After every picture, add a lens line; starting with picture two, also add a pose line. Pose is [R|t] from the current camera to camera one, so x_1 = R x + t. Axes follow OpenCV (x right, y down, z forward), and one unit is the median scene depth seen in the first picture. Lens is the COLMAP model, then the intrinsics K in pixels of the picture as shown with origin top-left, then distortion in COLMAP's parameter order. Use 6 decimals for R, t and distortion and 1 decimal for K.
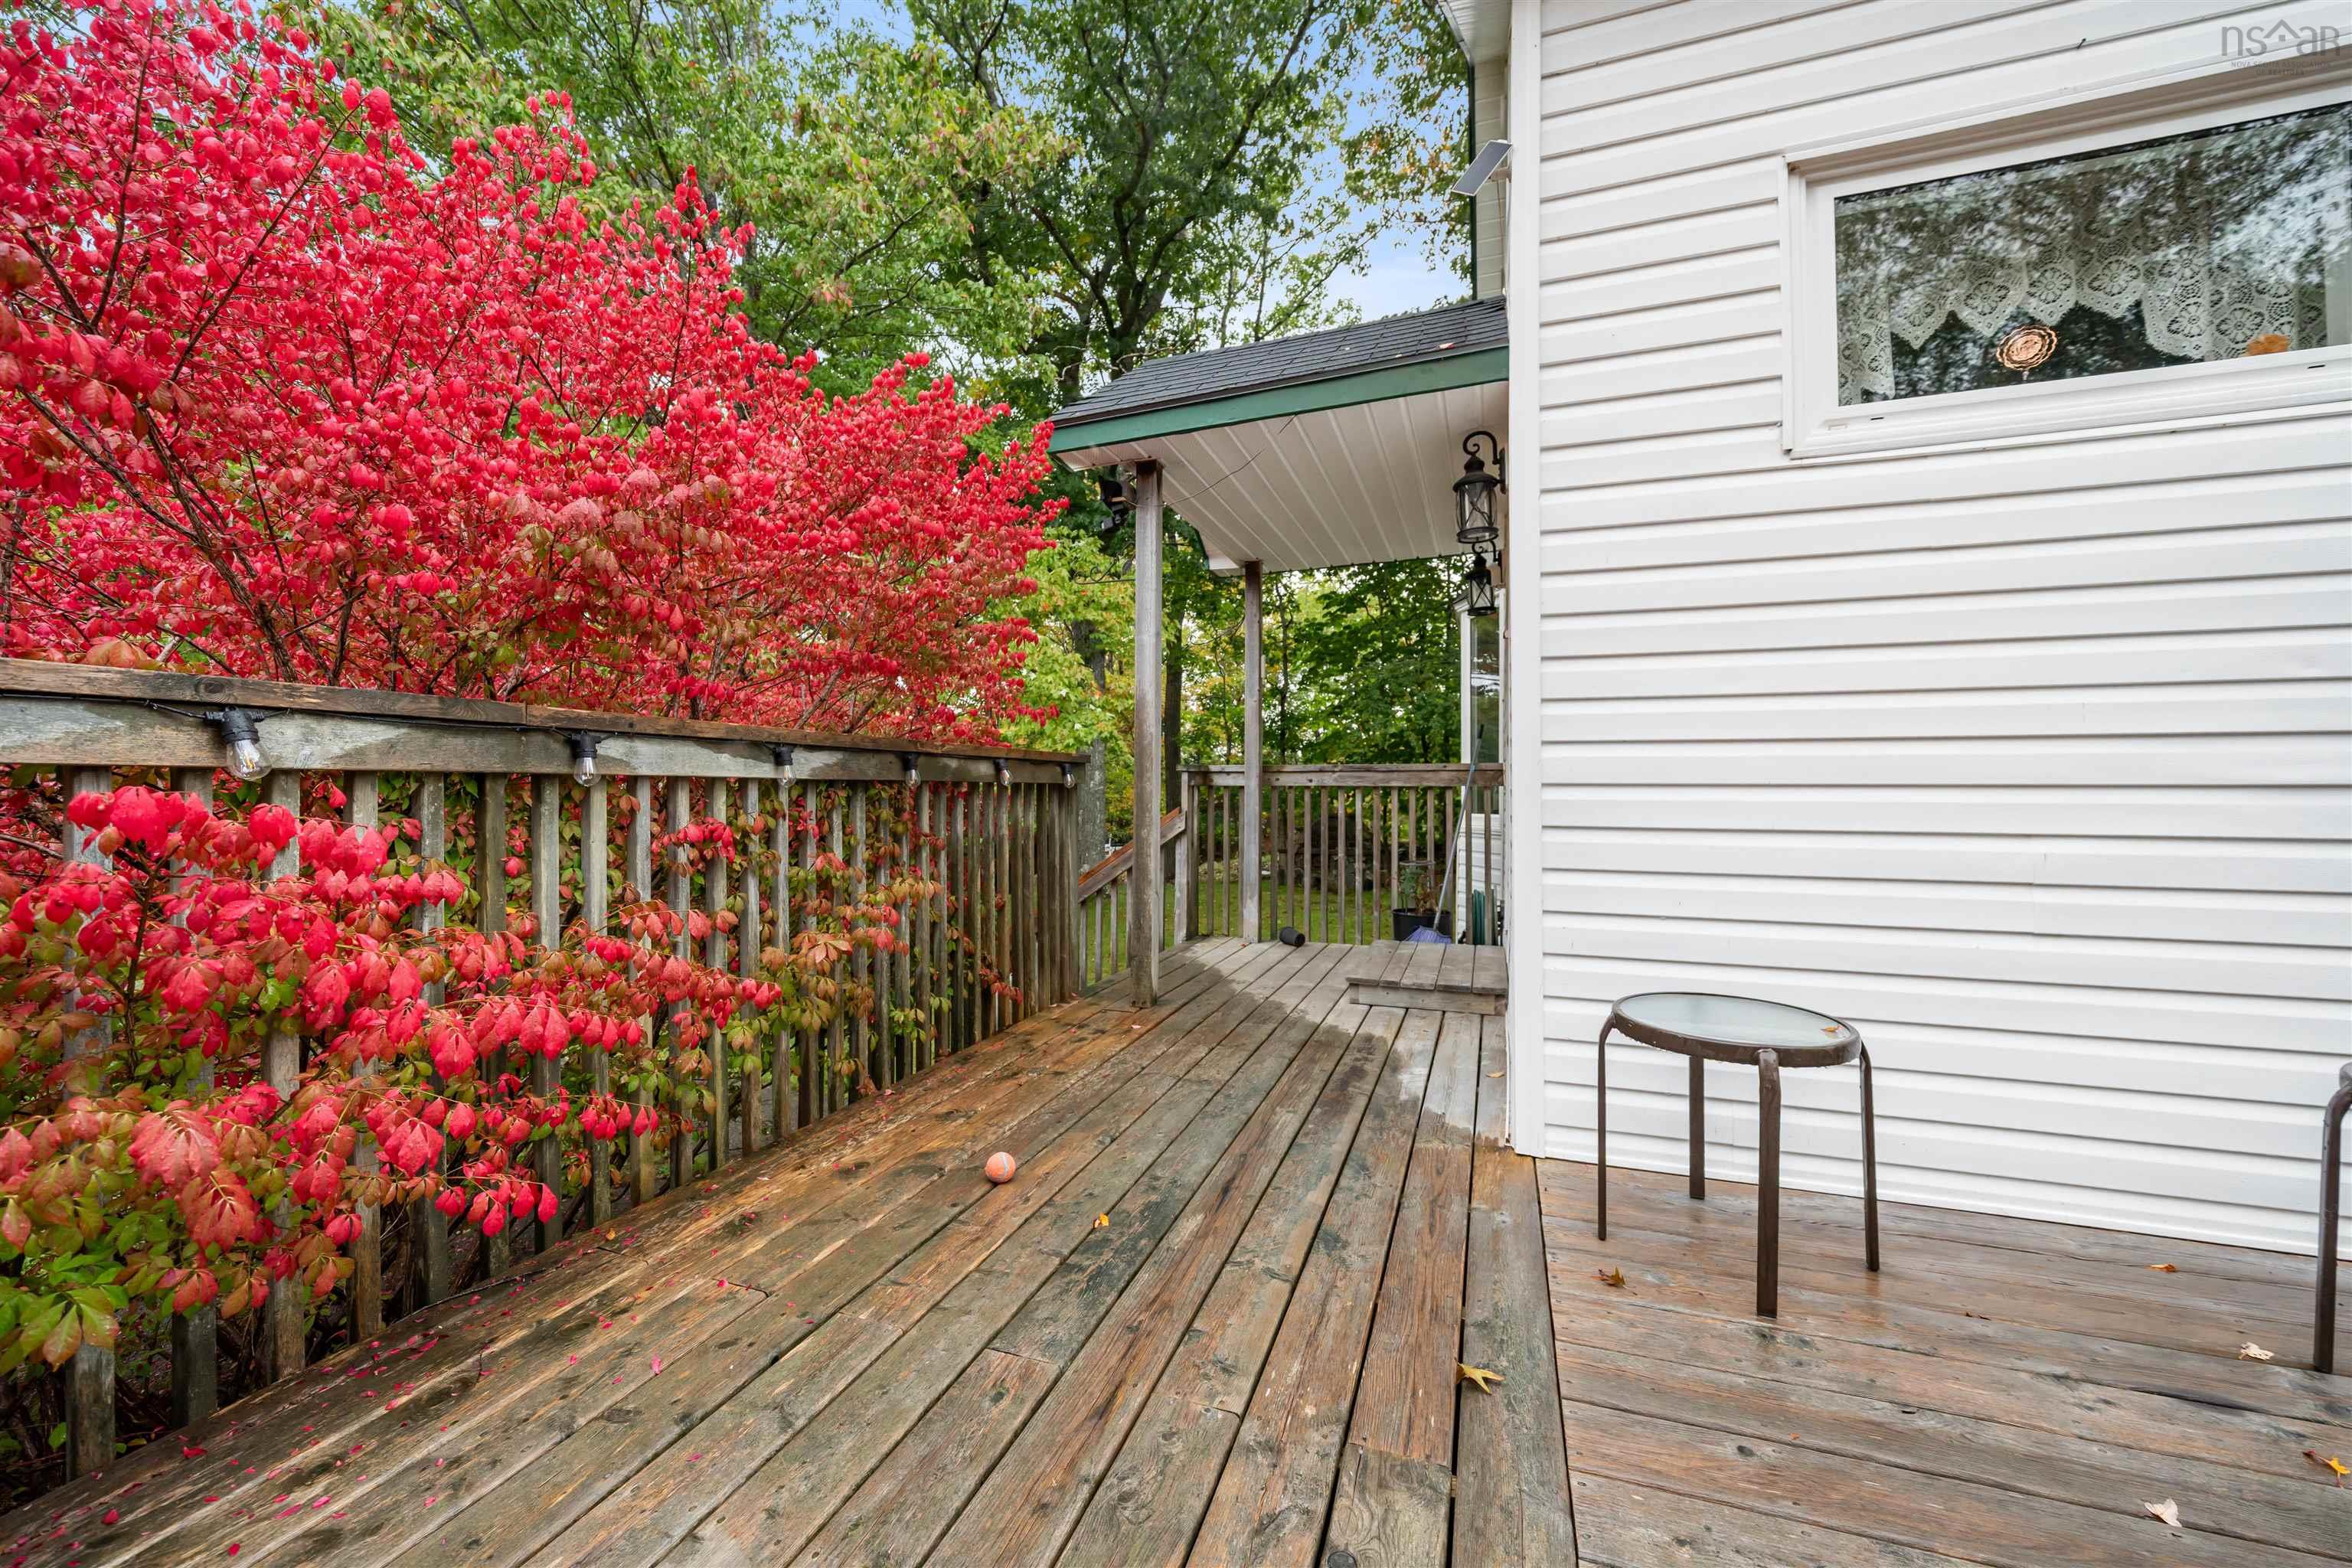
lens RADIAL K [[888.9, 0, 1177.0], [0, 888.9, 788.6], [0, 0, 1]] dist [-0.002662, -0.000946]
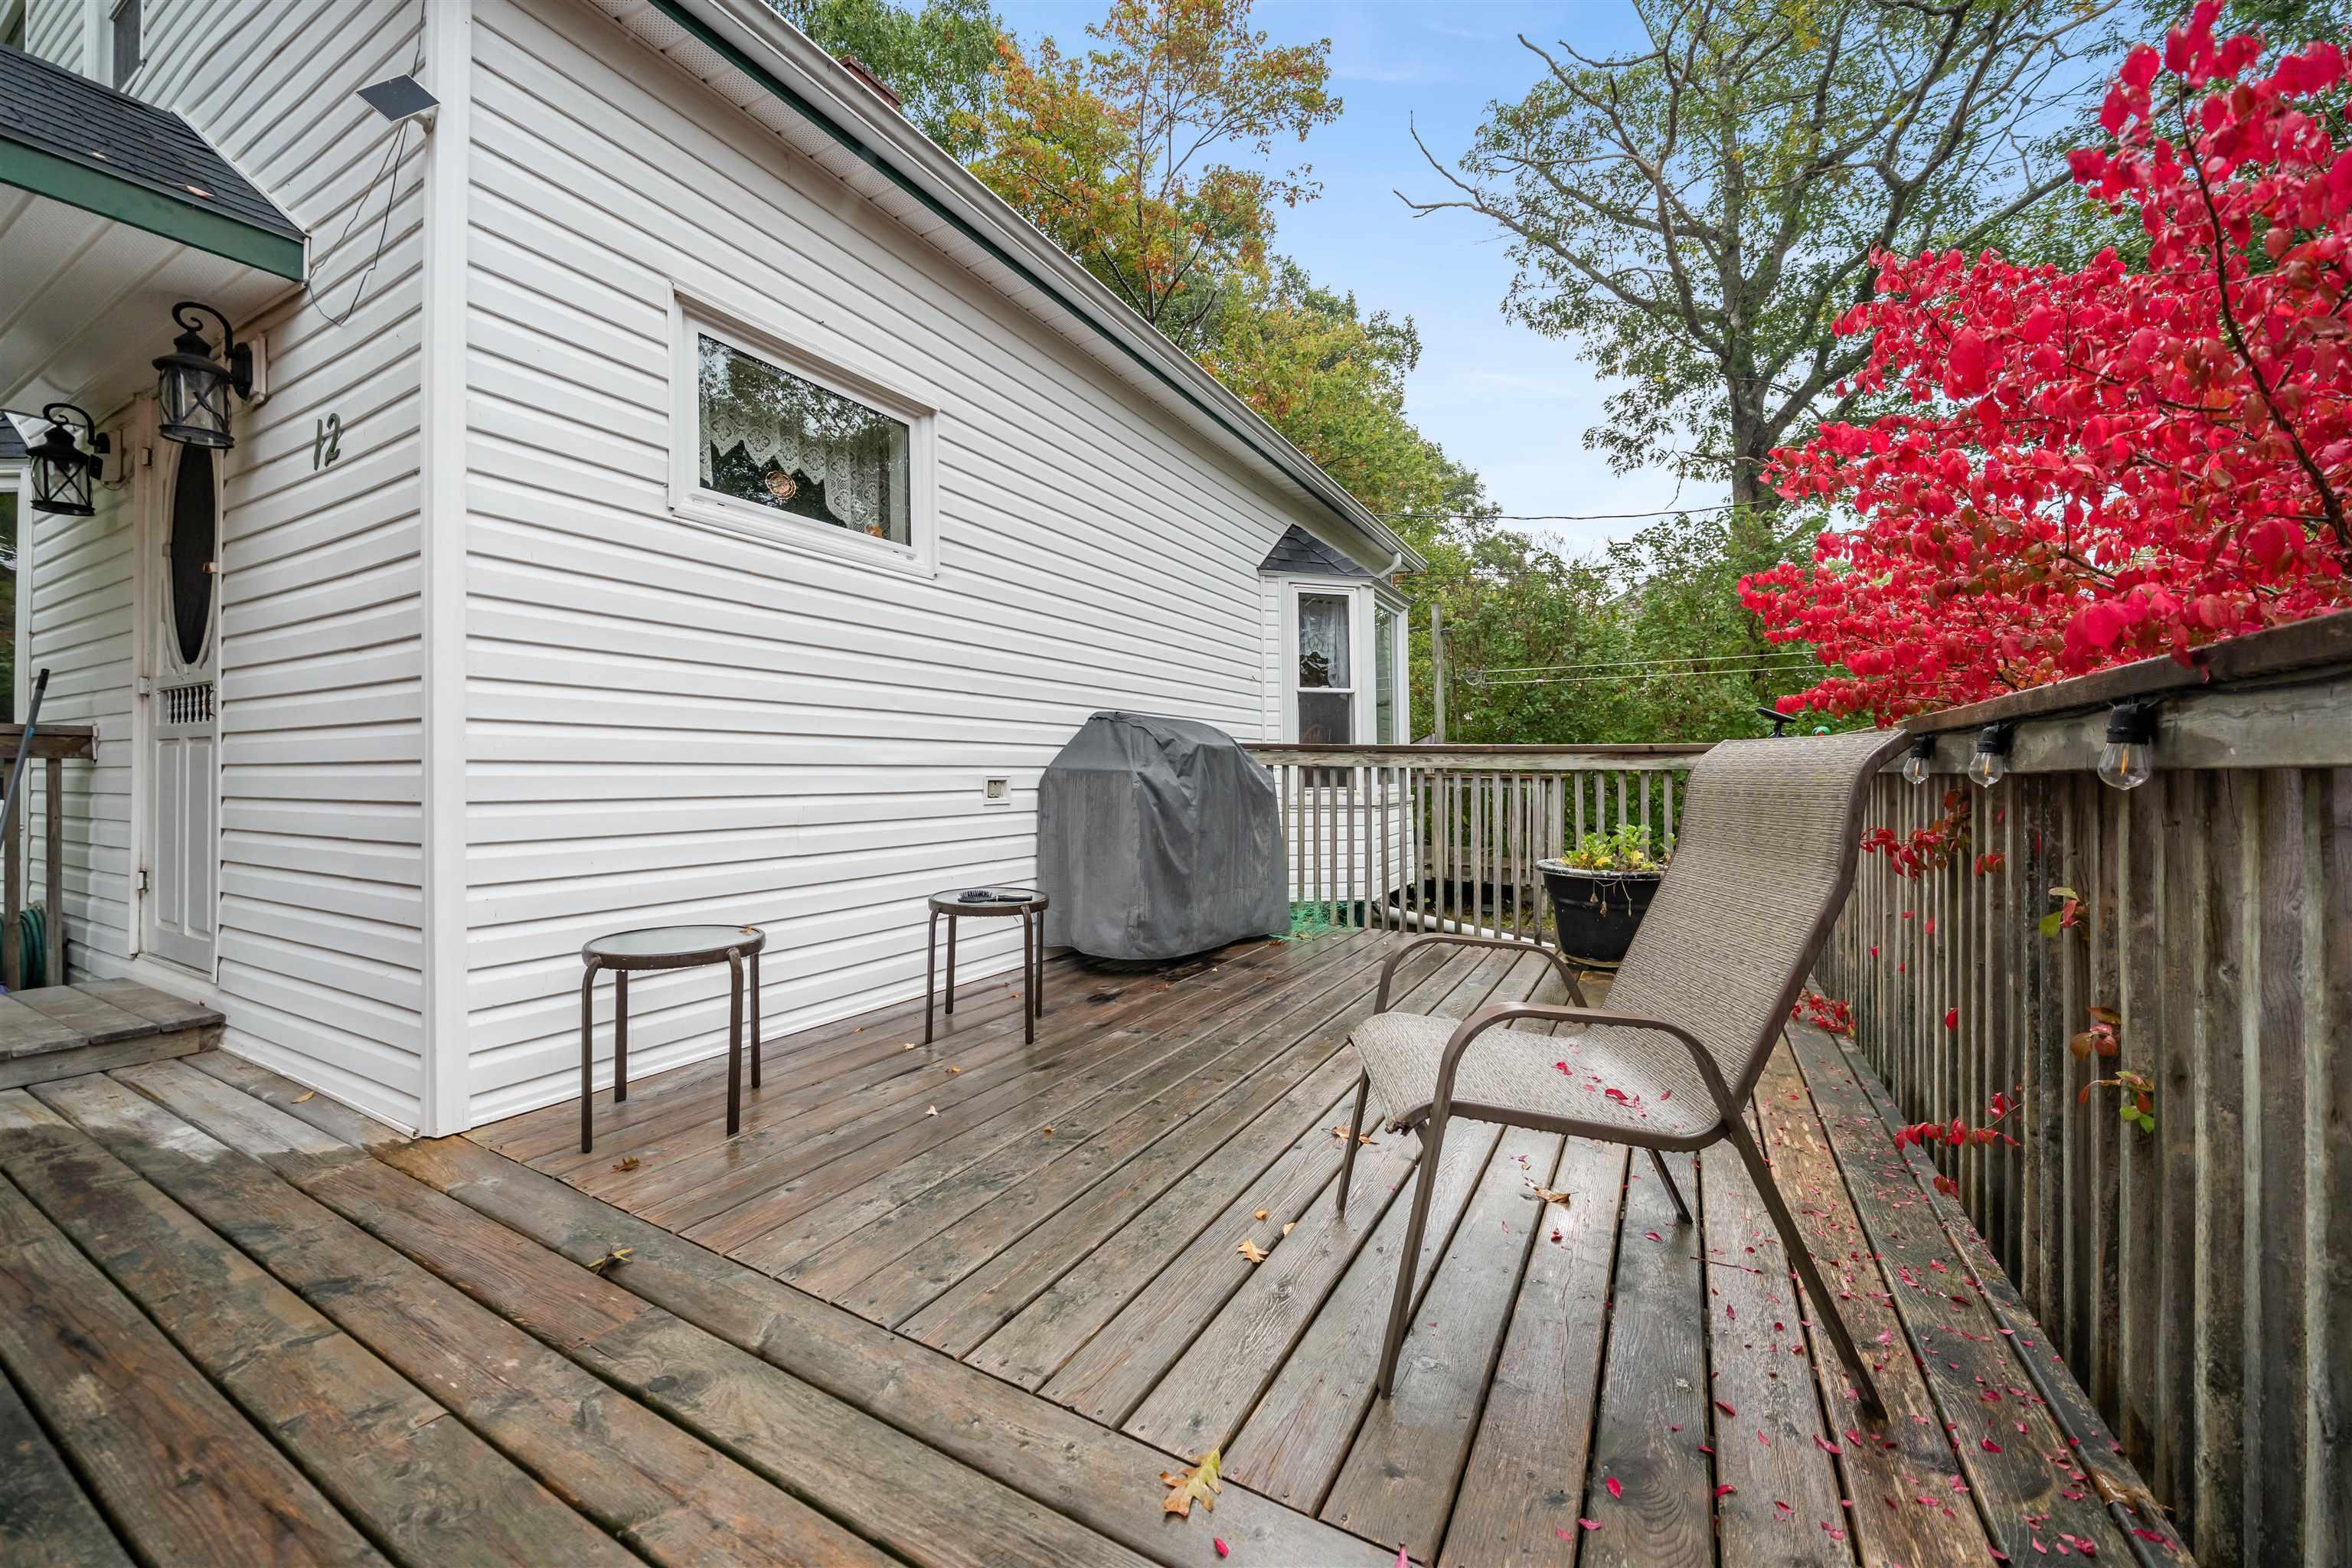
lens RADIAL K [[888.9, 0, 1178.7], [0, 888.9, 770.6], [0, 0, 1]] dist [-0.002662, -0.000946]
pose [[0.168210, -0.002241, 0.985749, -0.481129], [-0.006395, 0.999974, 0.003365, -0.002668], [-0.985731, -0.006869, 0.168191, 0.036977]]
